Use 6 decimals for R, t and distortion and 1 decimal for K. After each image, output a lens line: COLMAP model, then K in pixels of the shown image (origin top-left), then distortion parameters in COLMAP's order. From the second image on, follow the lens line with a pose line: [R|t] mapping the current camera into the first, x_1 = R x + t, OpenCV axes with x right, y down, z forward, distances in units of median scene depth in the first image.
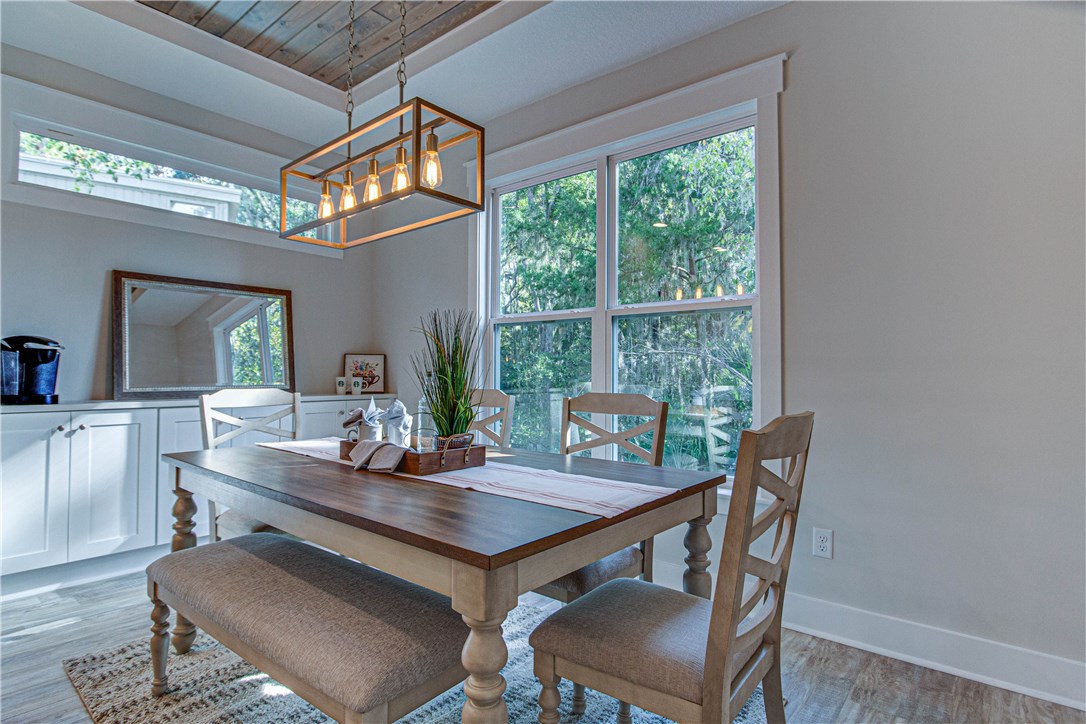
lens RADIAL K [[551.7, 0, 543.0], [0, 551.7, 356.3], [0, 0, 1]] dist [-0.018274, 0.001647]
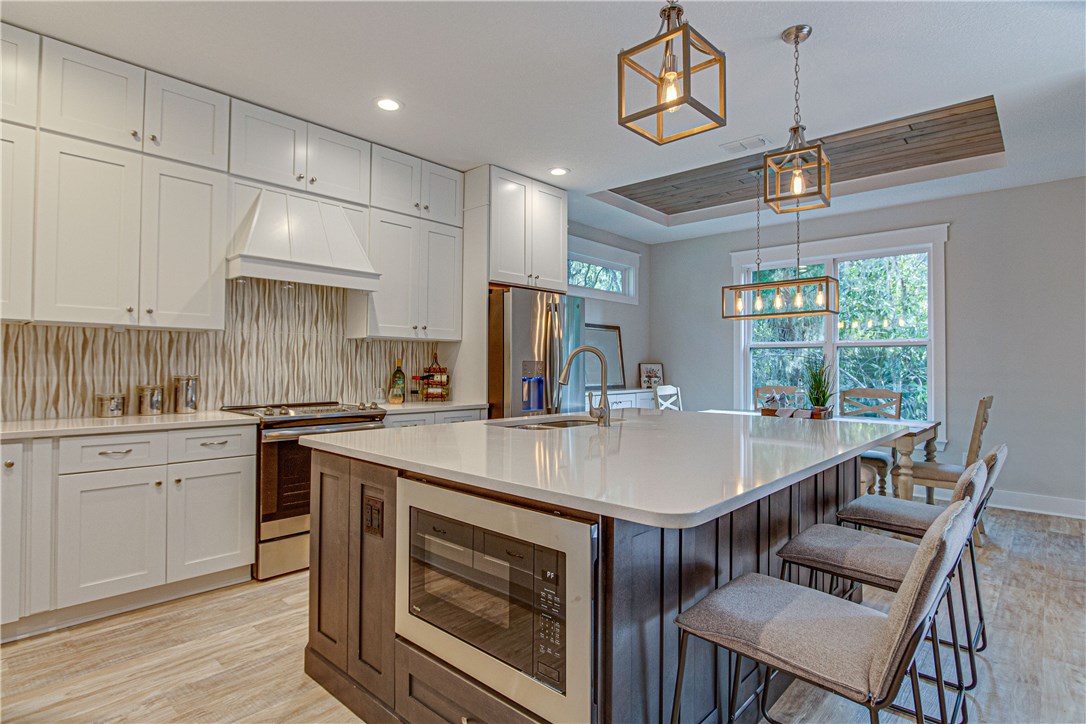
lens RADIAL K [[565.8, 0, 543.8], [0, 565.8, 356.9], [0, 0, 1]] dist [0.000499, 0.000807]
pose [[0.998854, 0.002565, -0.047788, -0.610783], [-0.001670, 0.999822, 0.018768, -0.059319], [0.047827, -0.018666, 0.998681, -0.751743]]
